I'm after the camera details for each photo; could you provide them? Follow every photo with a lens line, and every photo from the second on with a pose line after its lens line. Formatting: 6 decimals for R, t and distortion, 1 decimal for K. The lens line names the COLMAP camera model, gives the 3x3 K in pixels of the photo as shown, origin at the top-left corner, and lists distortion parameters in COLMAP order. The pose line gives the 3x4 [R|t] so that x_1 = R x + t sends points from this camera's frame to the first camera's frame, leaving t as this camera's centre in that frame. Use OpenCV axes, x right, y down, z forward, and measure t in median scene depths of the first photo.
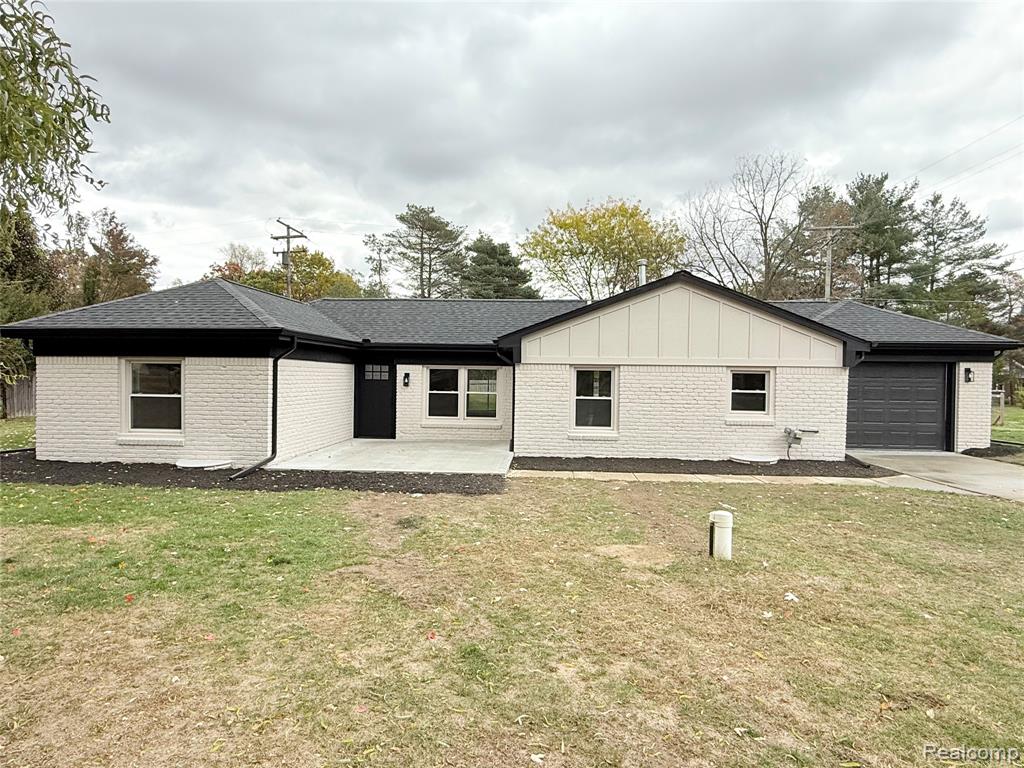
lens RADIAL K [[597.3, 0, 512.0], [0, 597.3, 384.0], [0, 0, 1]] dist [-0.001165, -0.000631]
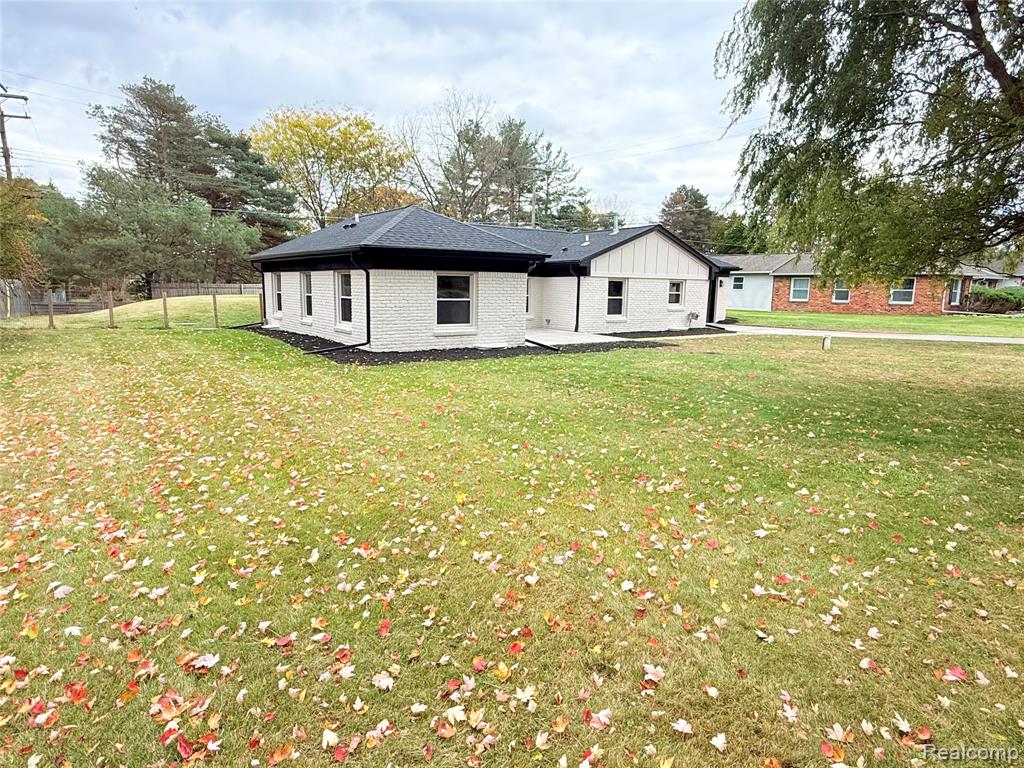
lens RADIAL K [[597.3, 0, 512.0], [0, 597.3, 384.0], [0, 0, 1]] dist [-0.001165, -0.000631]
pose [[0.774885, -0.104404, 0.623421, -1.176150], [0.003461, 0.986951, 0.160982, -0.008521], [-0.632093, -0.122585, 0.765135, -0.143878]]
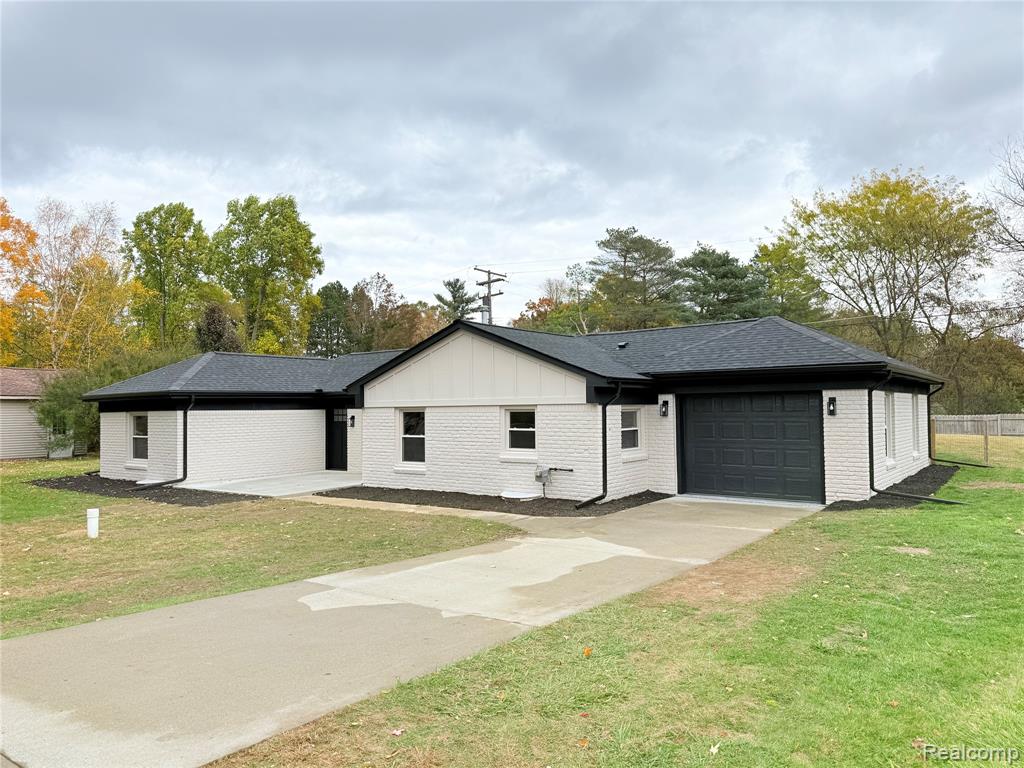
lens RADIAL K [[682.0, 0, 512.0], [0, 682.0, 384.0], [0, 0, 1]] dist [0.076965, -0.000064]
pose [[0.840267, -0.042850, -0.540477, 1.000201], [0.018589, 0.998563, -0.050269, -0.006791], [0.541854, 0.032192, 0.839856, 0.008292]]
